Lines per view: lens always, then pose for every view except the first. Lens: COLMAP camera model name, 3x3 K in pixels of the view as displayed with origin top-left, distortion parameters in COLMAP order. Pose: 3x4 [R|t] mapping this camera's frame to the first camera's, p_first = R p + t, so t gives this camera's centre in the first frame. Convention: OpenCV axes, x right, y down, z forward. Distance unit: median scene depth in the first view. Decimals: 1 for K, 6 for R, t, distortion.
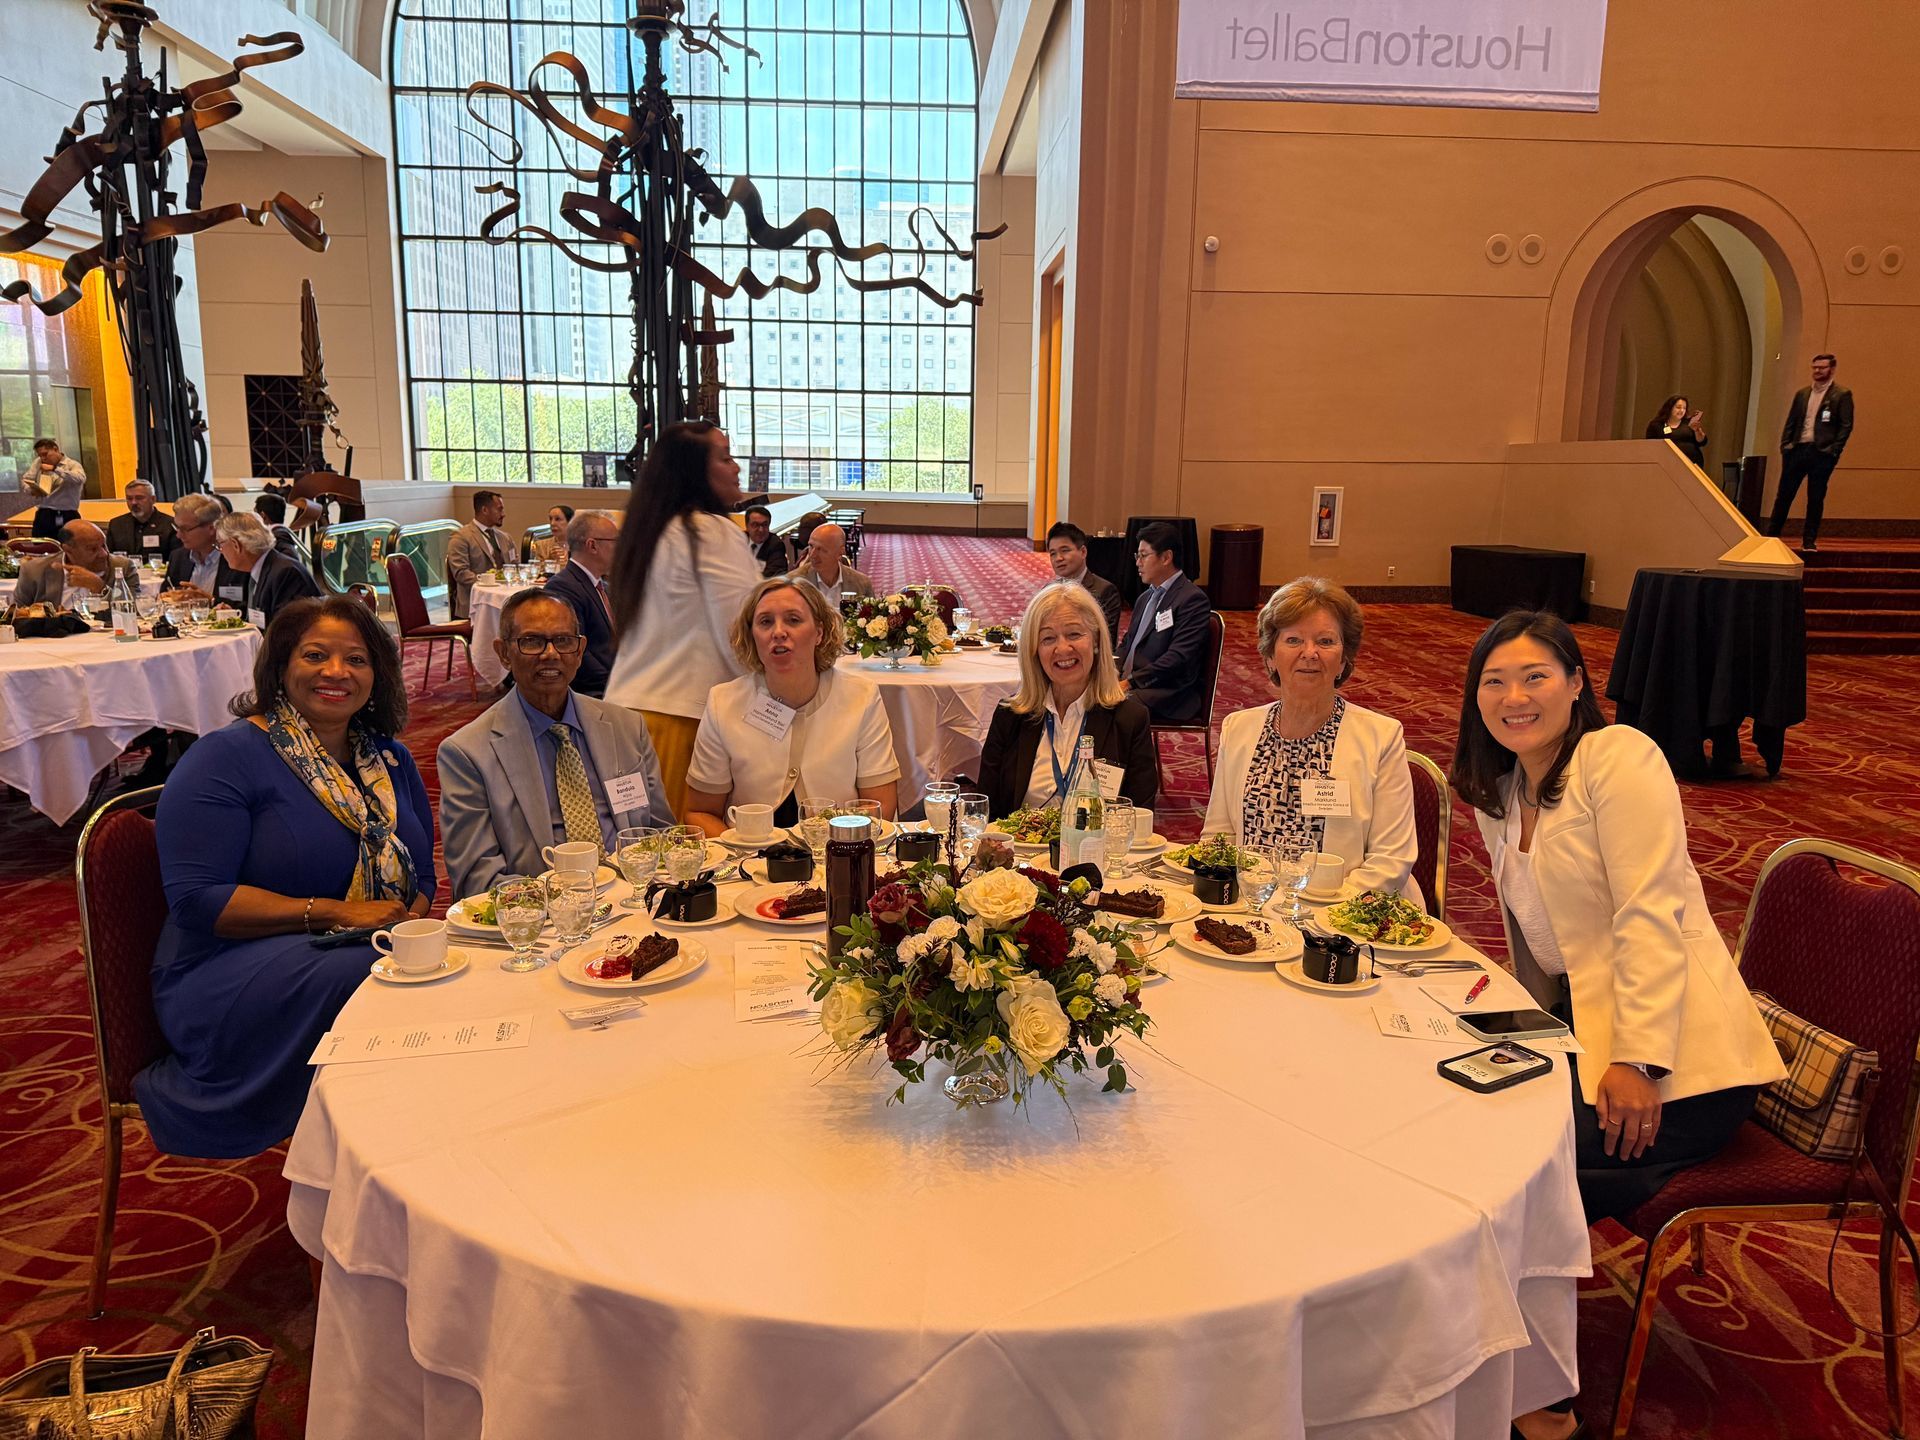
lens RADIAL K [[1340.7, 0, 970.7], [0, 1340.7, 722.0], [0, 0, 1]] dist [0.036304, -0.054359]
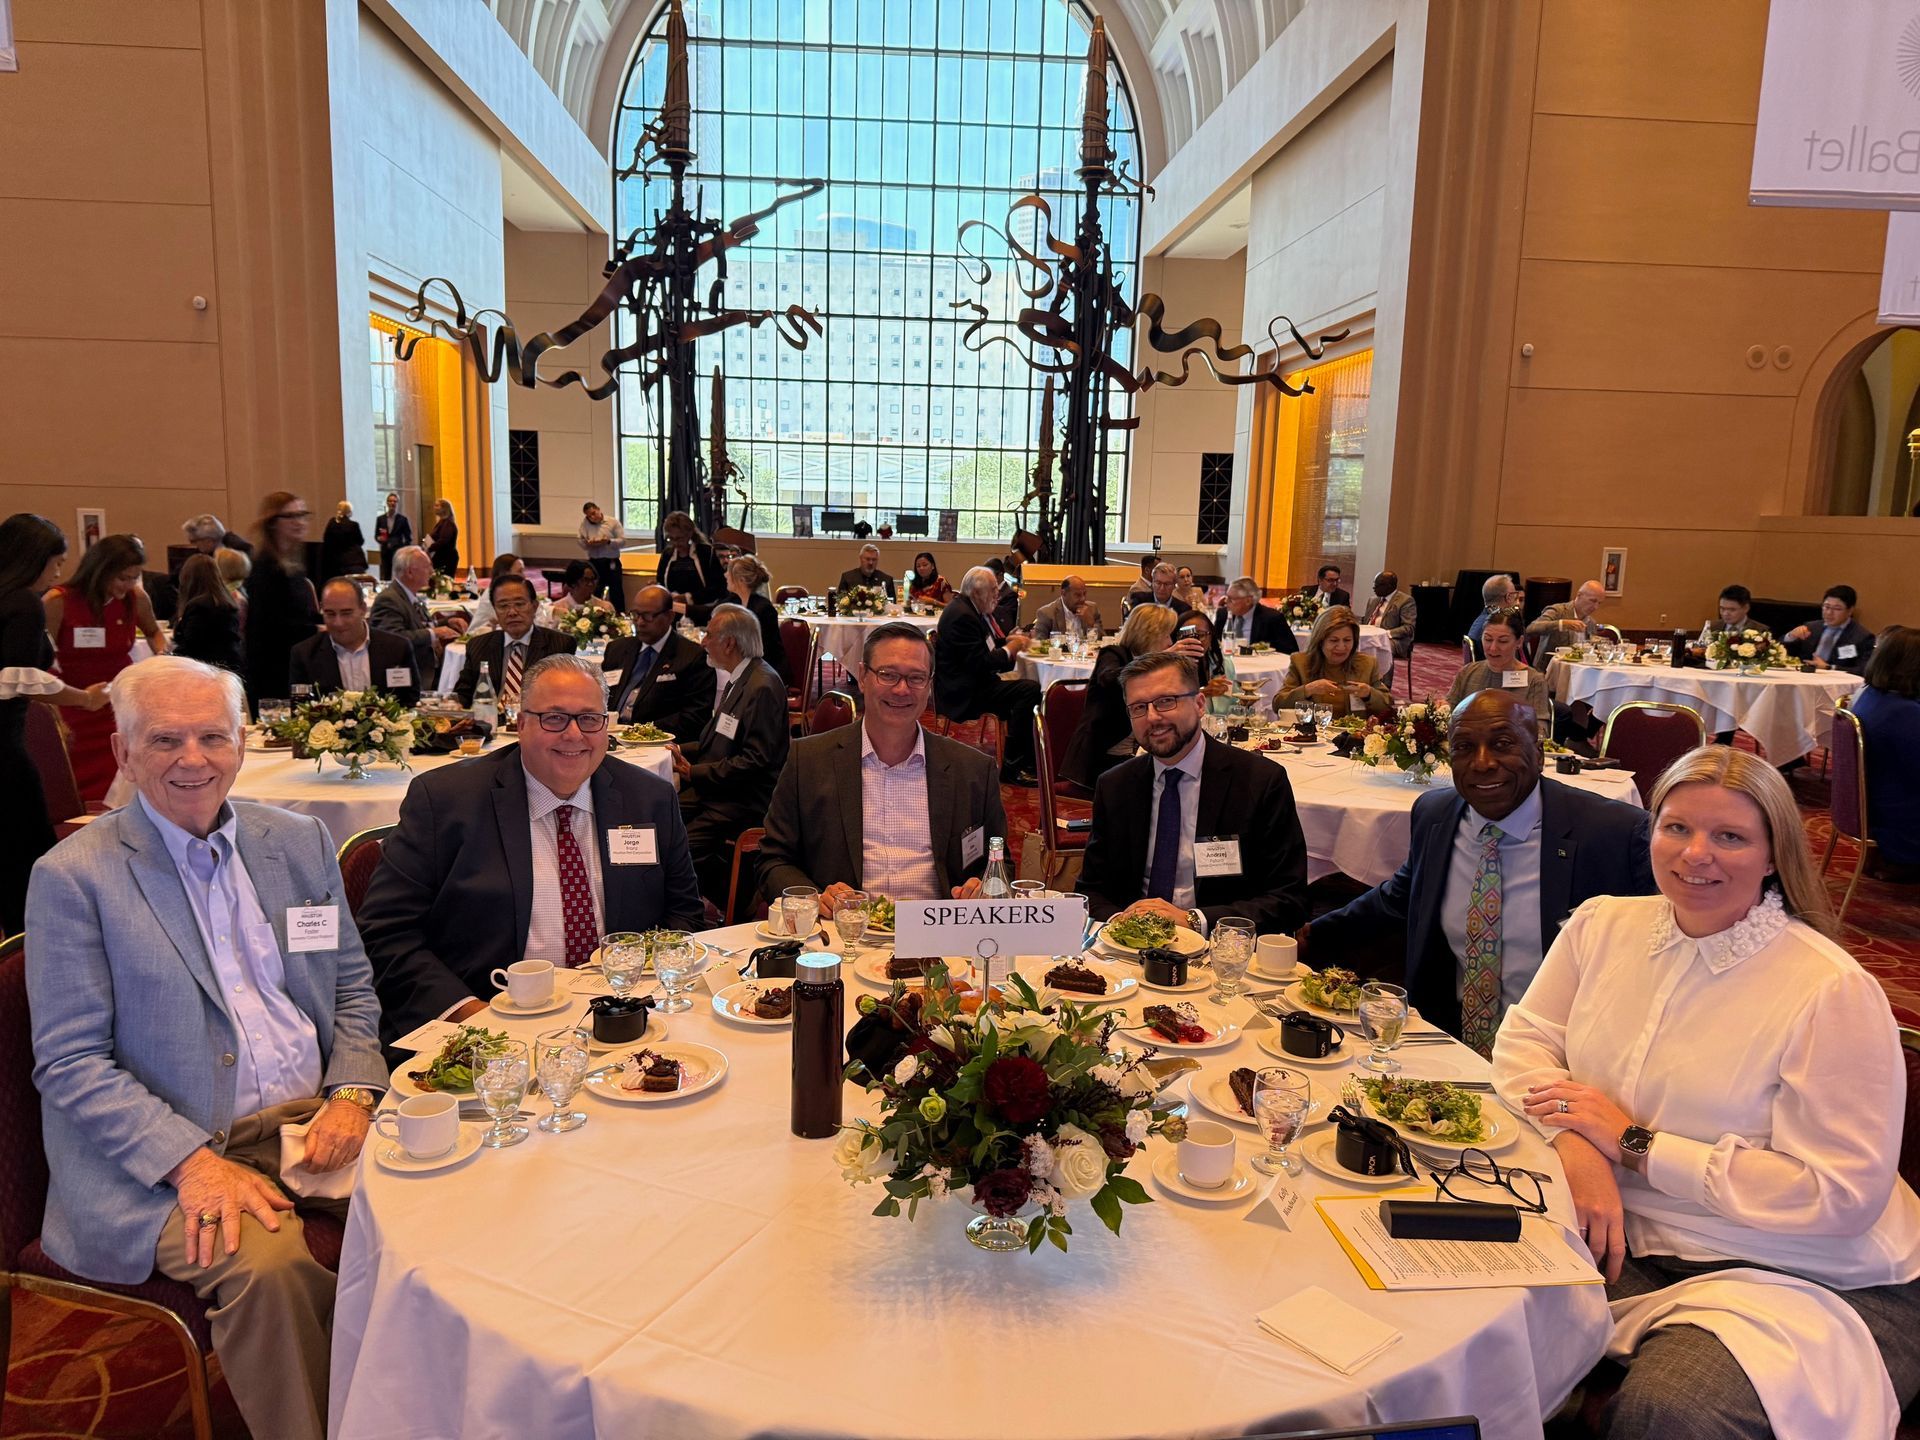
lens RADIAL K [[1340.7, 0, 976.3], [0, 1340.7, 734.1], [0, 0, 1]] dist [0.036304, -0.054359]
pose [[0.999735, 0.004464, 0.022603, -0.351325], [-0.003961, 0.999745, -0.022228, 0.023900], [-0.022696, 0.022133, 0.999497, -0.210563]]
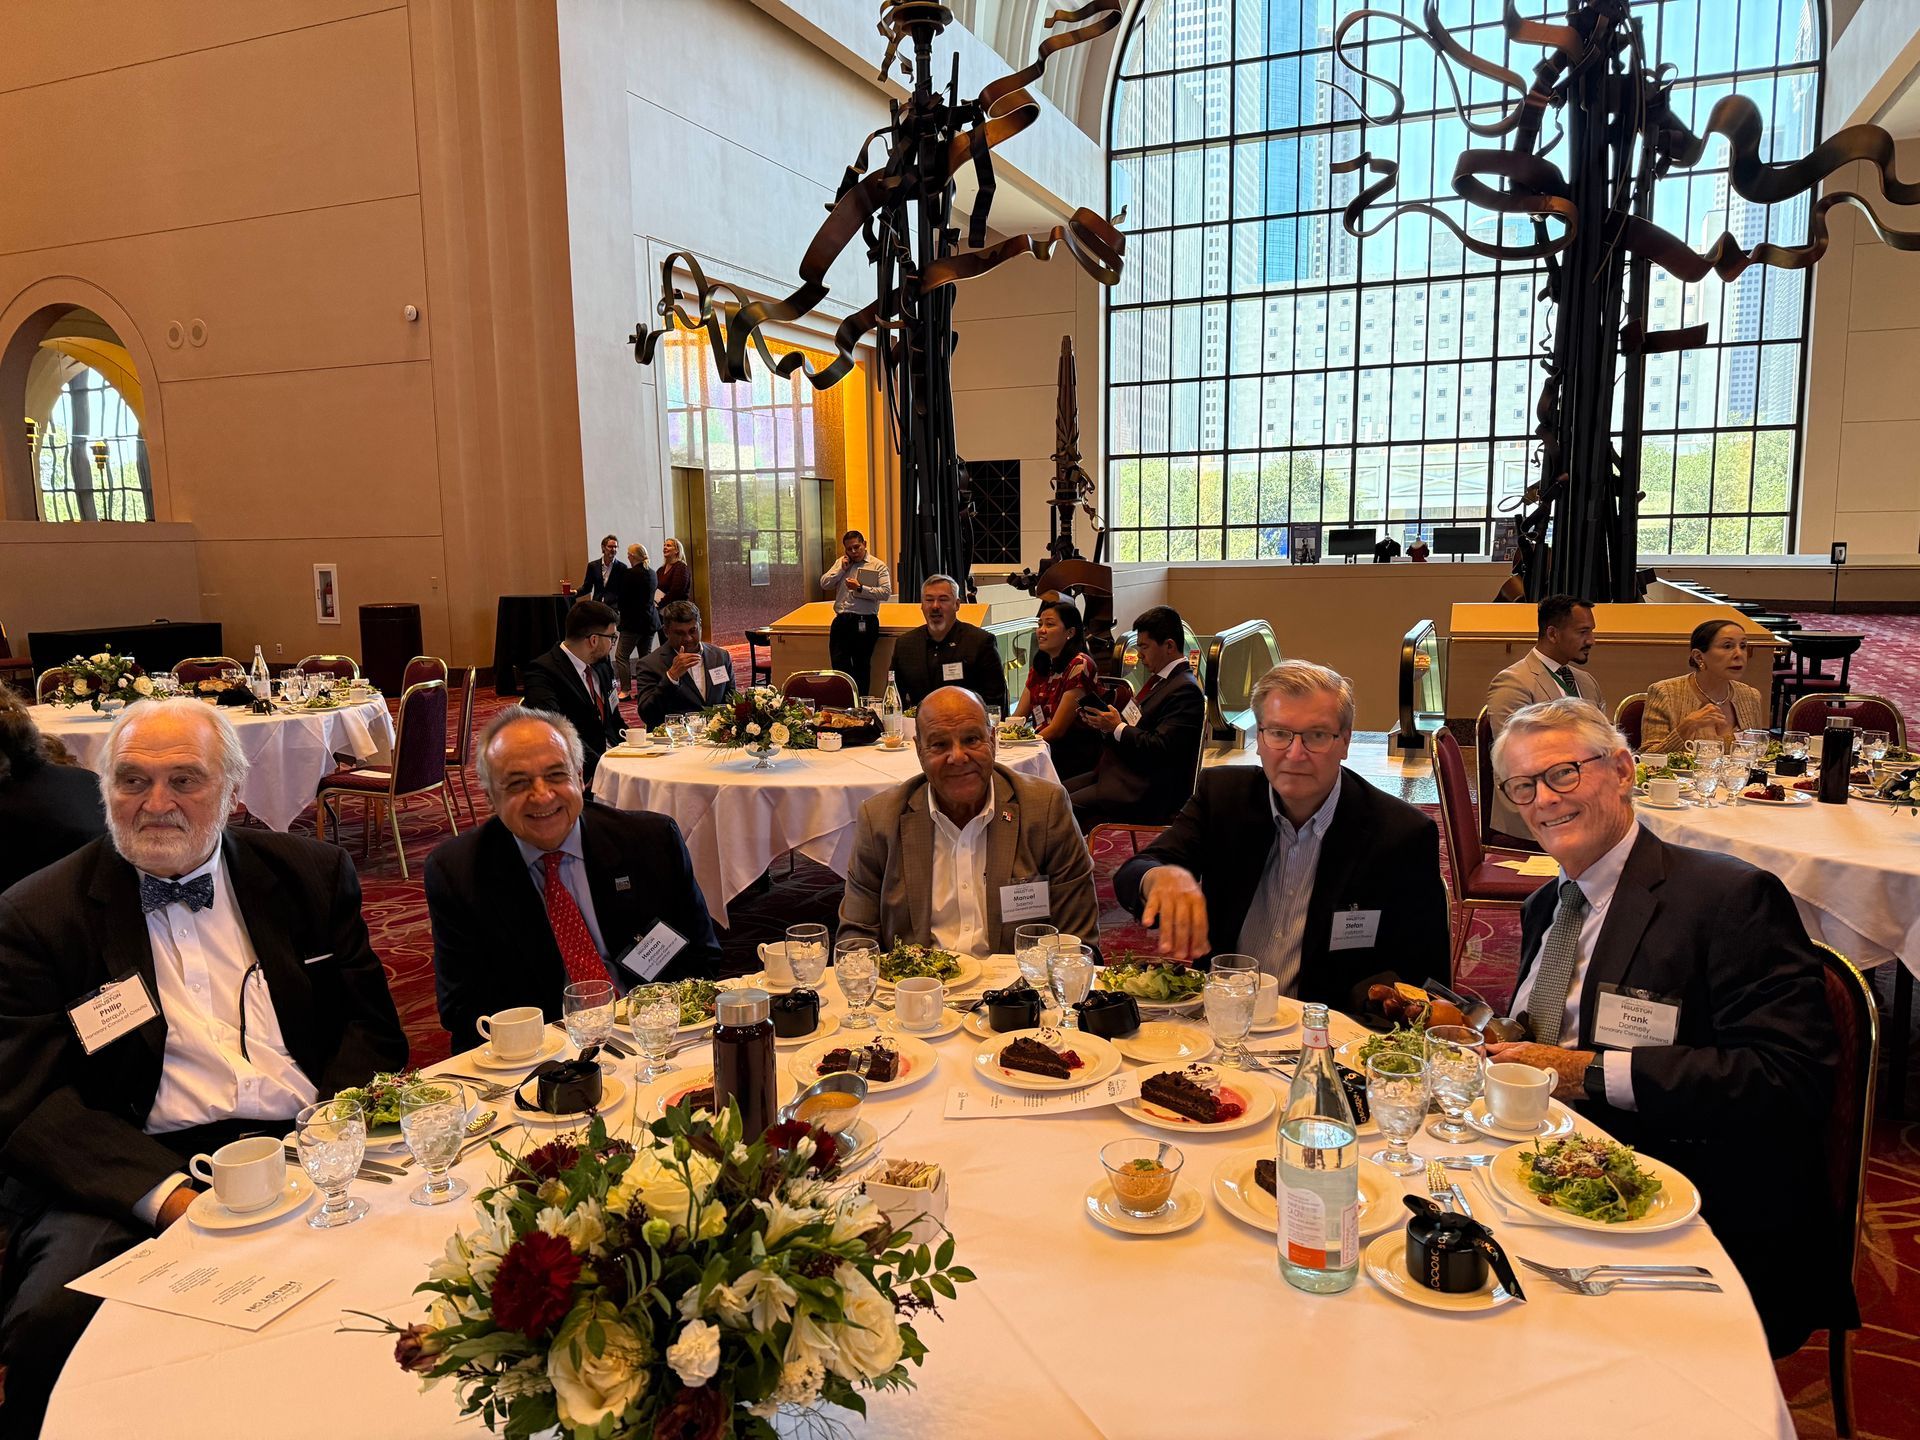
lens RADIAL K [[1340.7, 0, 969.9], [0, 1340.7, 714.1], [0, 0, 1]] dist [0.036304, -0.054359]
pose [[0.900917, 0.022113, -0.433428, -0.211639], [-0.046048, 0.997934, -0.044801, -0.057628], [0.431542, 0.060320, 0.900074, 0.267434]]
